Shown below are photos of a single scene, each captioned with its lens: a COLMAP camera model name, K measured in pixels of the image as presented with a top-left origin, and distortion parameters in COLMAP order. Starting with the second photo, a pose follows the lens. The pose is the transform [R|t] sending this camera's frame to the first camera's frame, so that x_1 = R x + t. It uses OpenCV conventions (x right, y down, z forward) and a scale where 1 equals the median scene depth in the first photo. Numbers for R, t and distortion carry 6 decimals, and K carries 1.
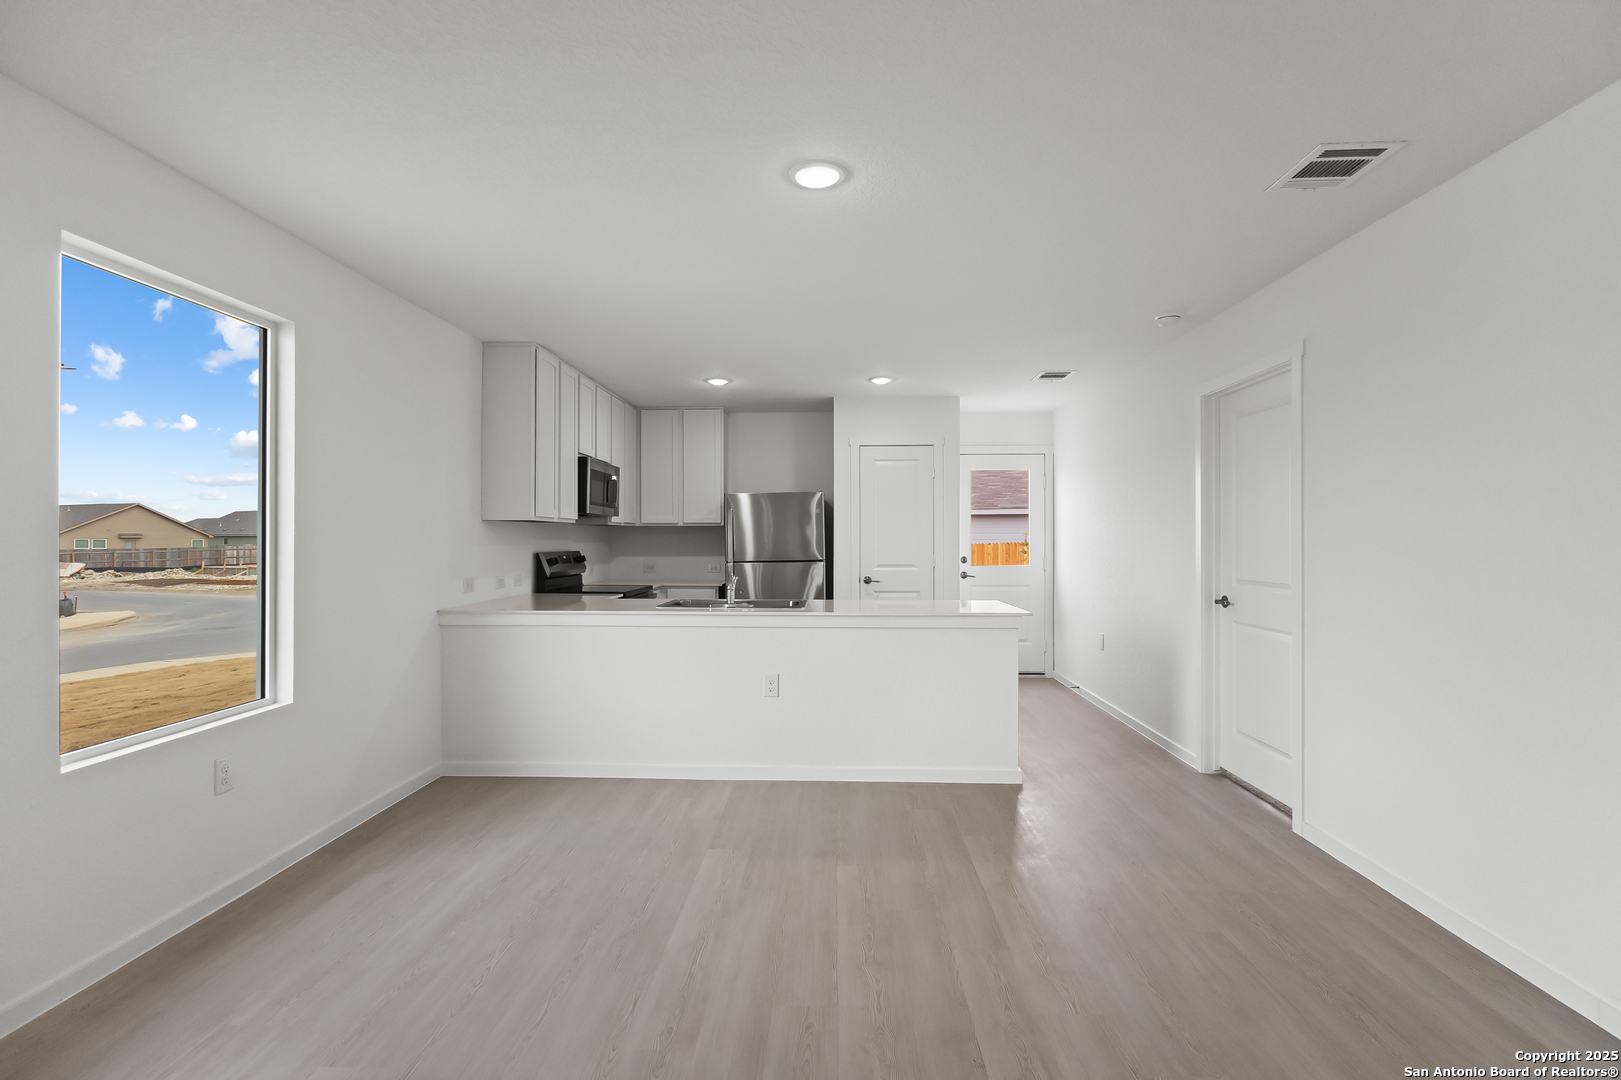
lens RADIAL K [[745.4, 0, 806.3], [0, 745.4, 535.7], [0, 0, 1]] dist [-0.005529, 0.002274]
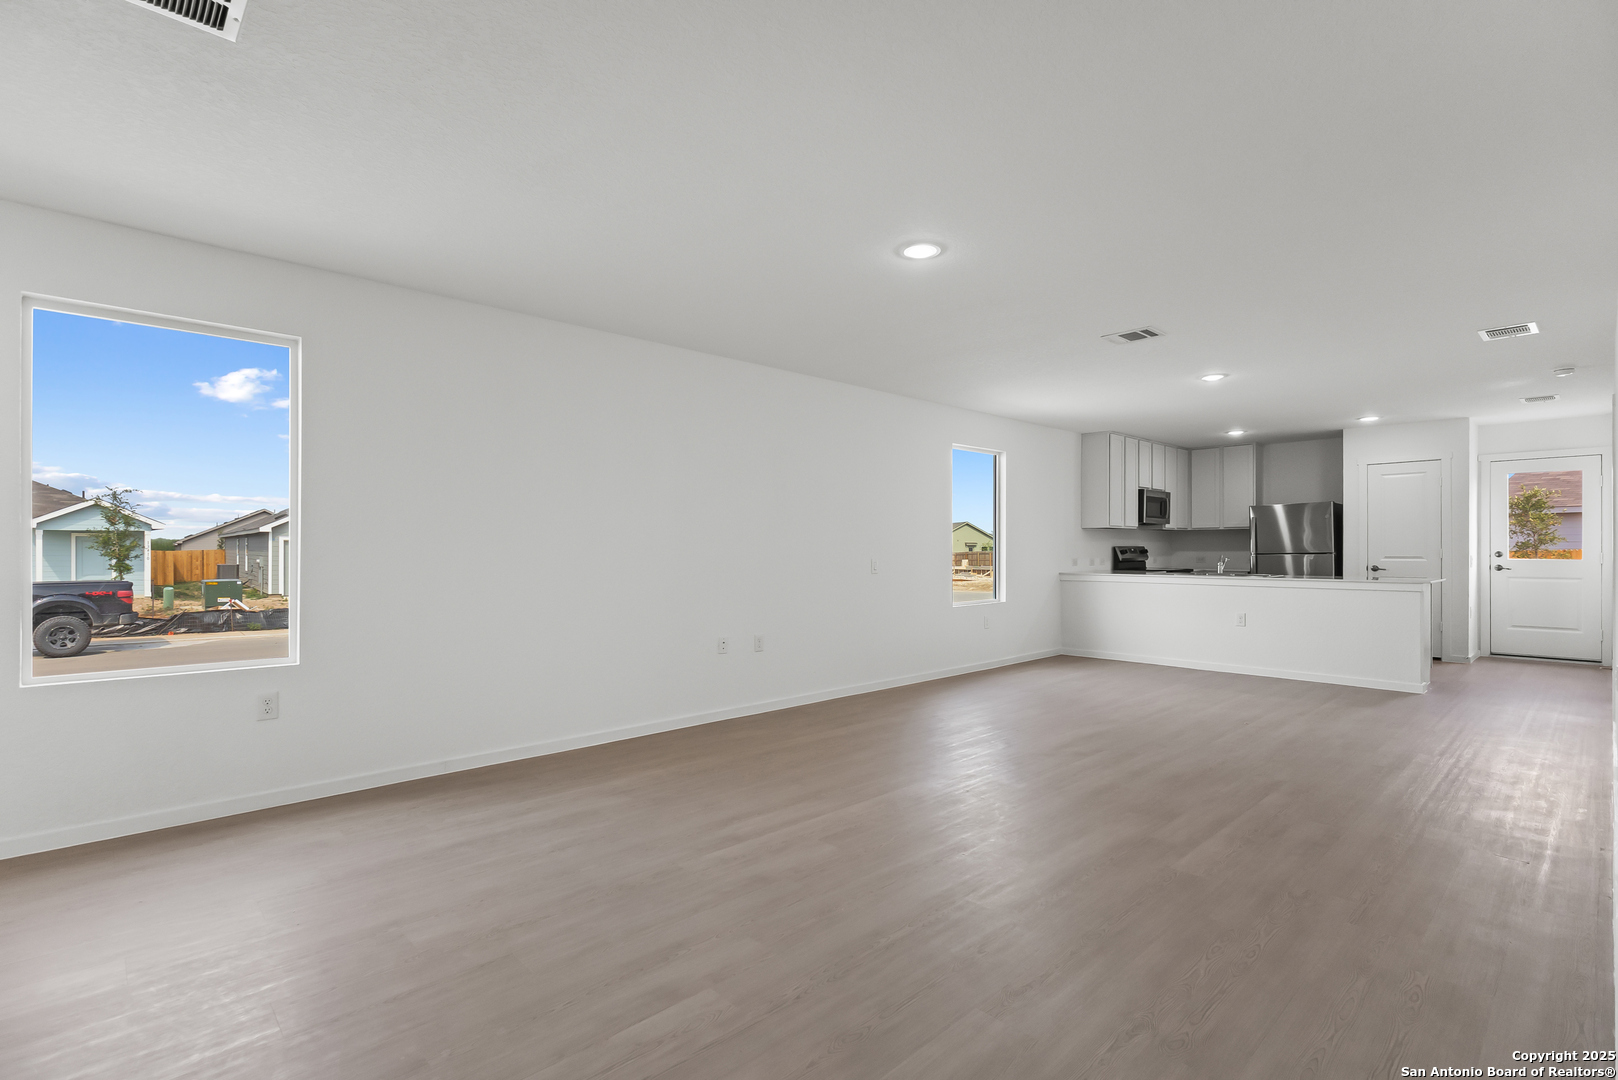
lens RADIAL K [[744.1, 0, 812.3], [0, 744.1, 547.2], [0, 0, 1]] dist [-0.005529, 0.002274]
pose [[0.711365, -0.003540, -0.702814, 0.345738], [0.006215, 0.999980, 0.001254, 0.017674], [0.702796, -0.005260, 0.711372, -0.704078]]
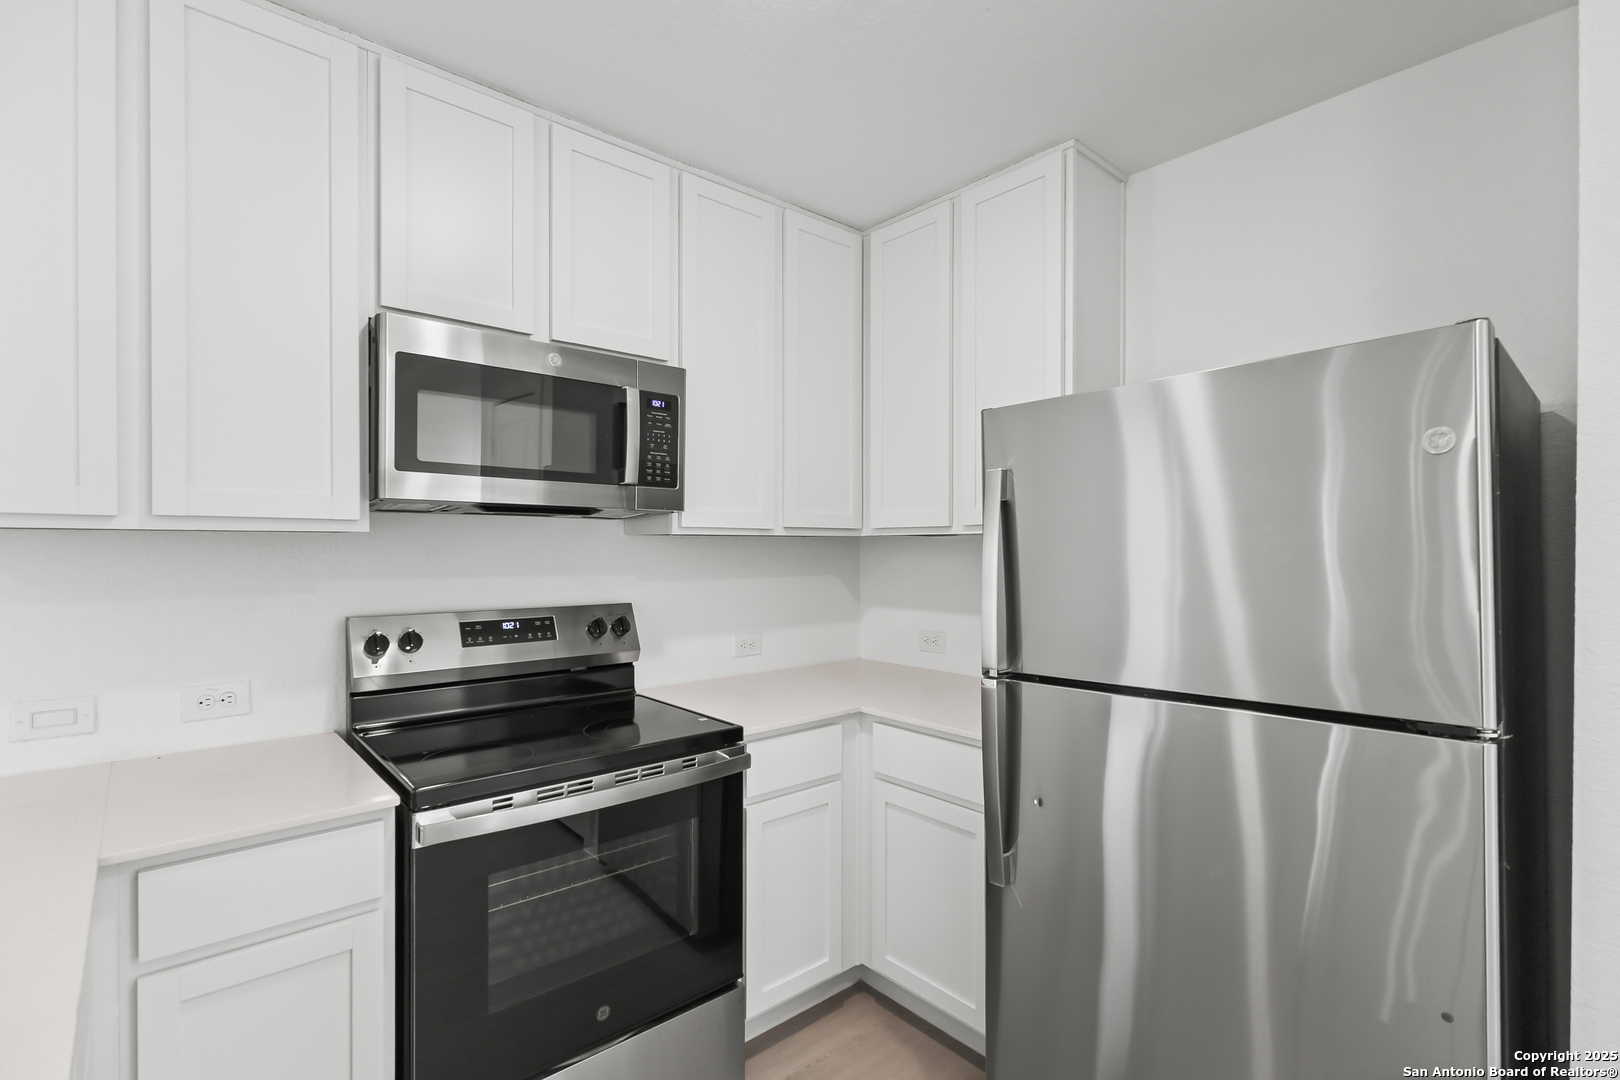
lens RADIAL K [[745.0, 0, 810.4], [0, 745.0, 547.7], [0, 0, 1]] dist [-0.005529, 0.002274]
pose [[0.690095, 0.002102, -0.723716, 0.043703], [0.001753, 0.999988, 0.004576, -0.011511], [0.723717, -0.004427, 0.690083, 0.918307]]
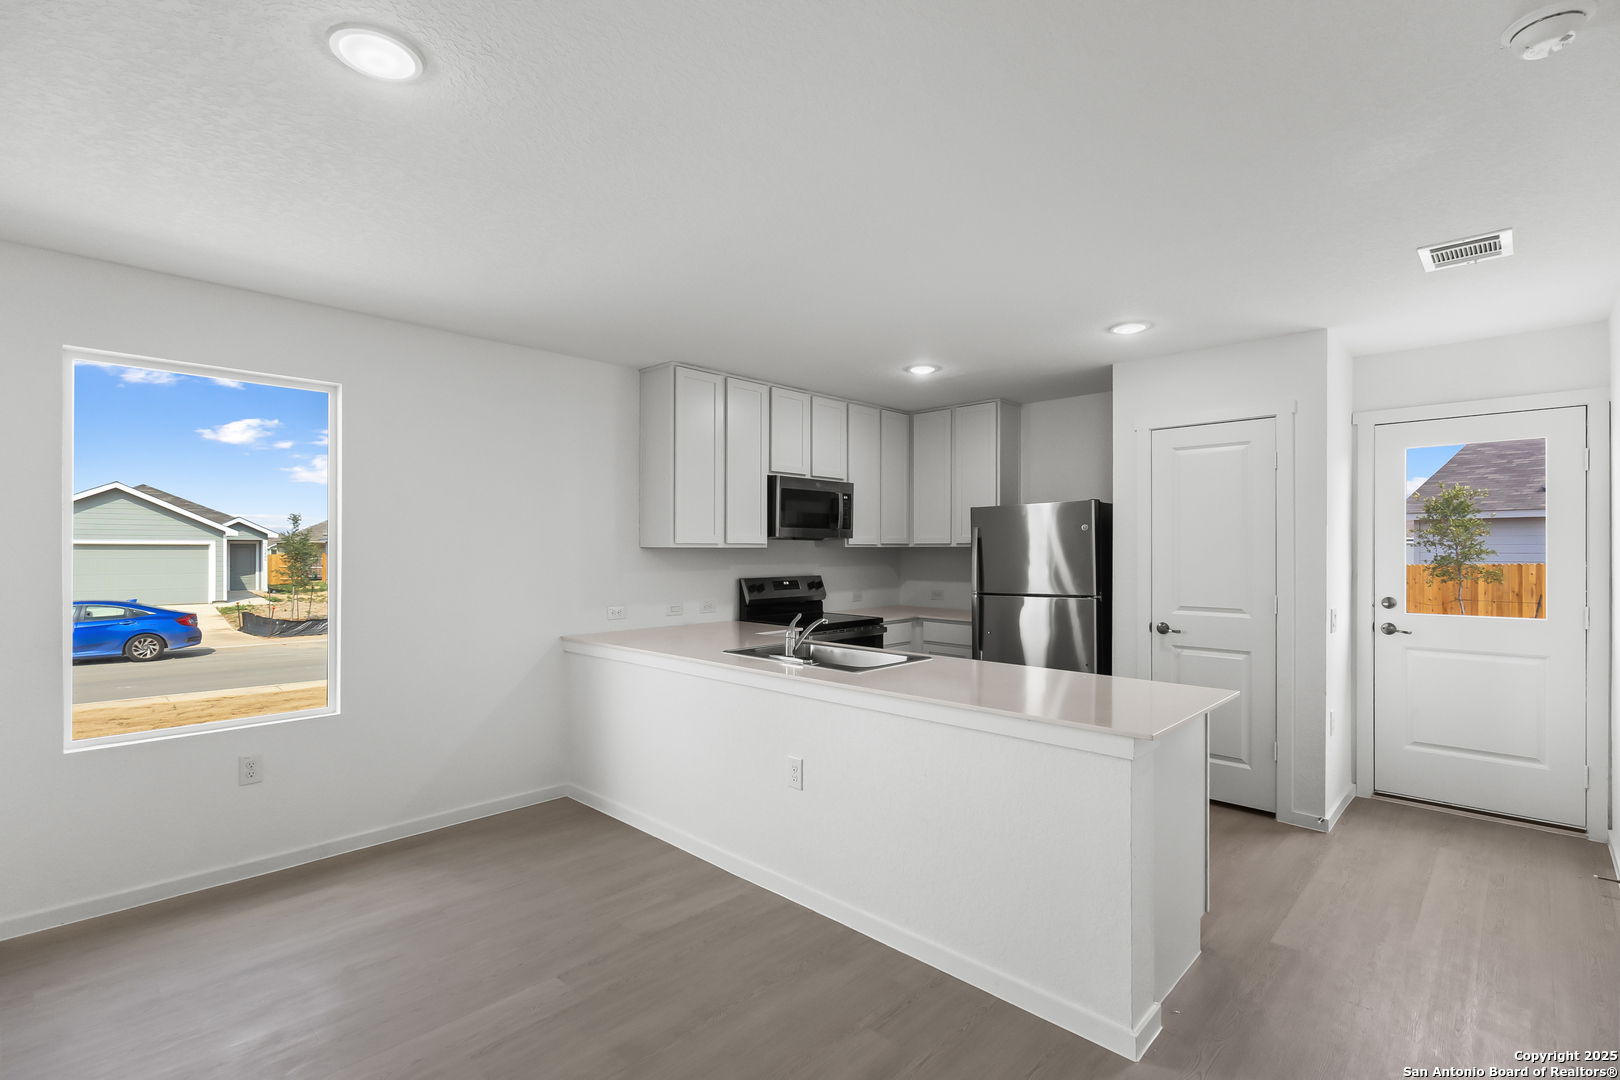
lens RADIAL K [[745.0, 0, 807.6], [0, 745.0, 543.2], [0, 0, 1]] dist [-0.005529, 0.002274]
pose [[0.747538, -0.005951, -0.664193, 0.341263], [0.004052, 0.999982, -0.004399, -0.018305], [0.664207, 0.000597, 0.747549, 0.340602]]
